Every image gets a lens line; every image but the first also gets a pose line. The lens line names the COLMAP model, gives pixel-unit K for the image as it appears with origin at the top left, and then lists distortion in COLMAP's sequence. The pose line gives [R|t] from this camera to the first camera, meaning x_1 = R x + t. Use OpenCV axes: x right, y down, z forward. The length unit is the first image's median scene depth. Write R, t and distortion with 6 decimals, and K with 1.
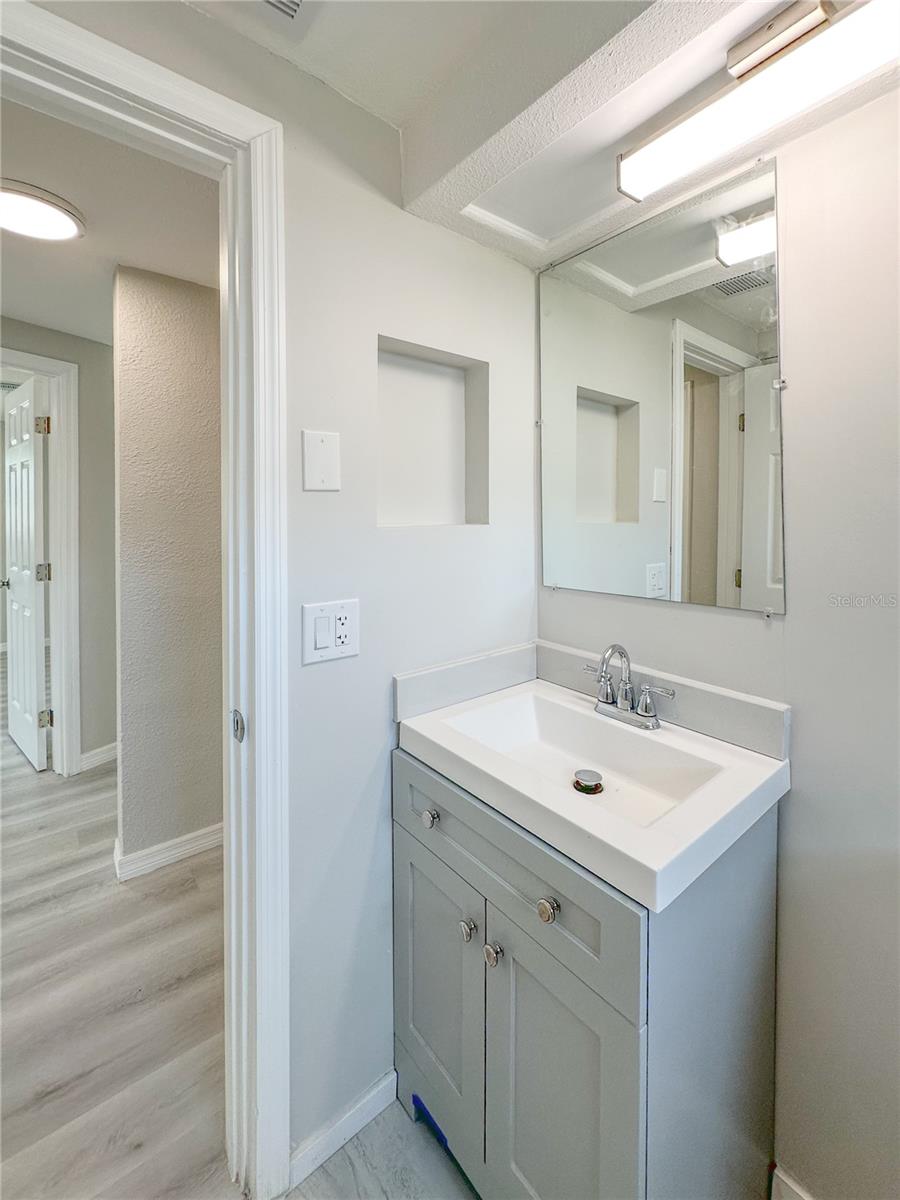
lens RADIAL K [[503.4, 0, 451.3], [0, 503.4, 521.6], [0, 0, 1]] dist [-0.003480, 0.001009]
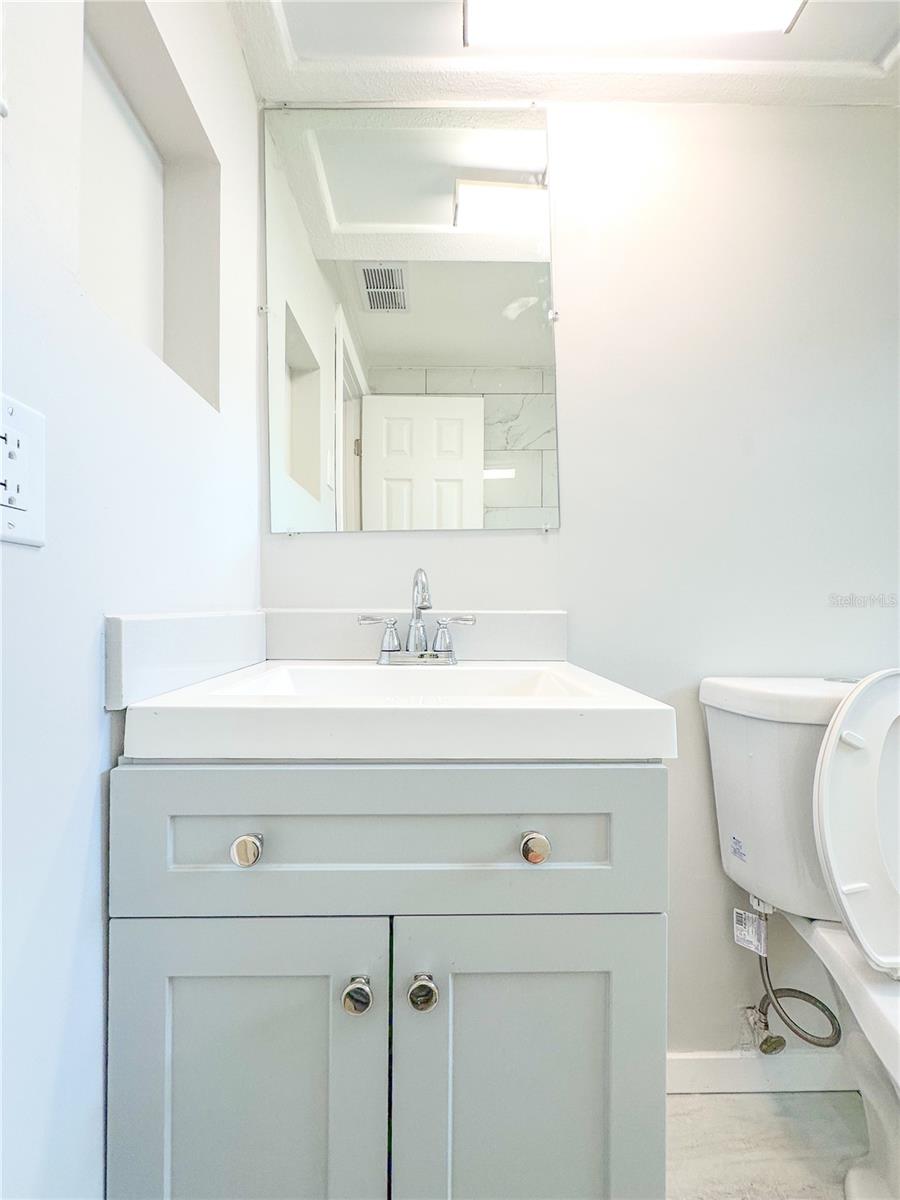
lens RADIAL K [[503.4, 0, 438.1], [0, 503.4, 596.7], [0, 0, 1]] dist [-0.003480, 0.001009]
pose [[0.628624, 0.009267, 0.777654, -0.293806], [0.012744, 0.999672, -0.022215, 0.306437], [-0.777605, 0.023875, 0.628299, 0.456770]]
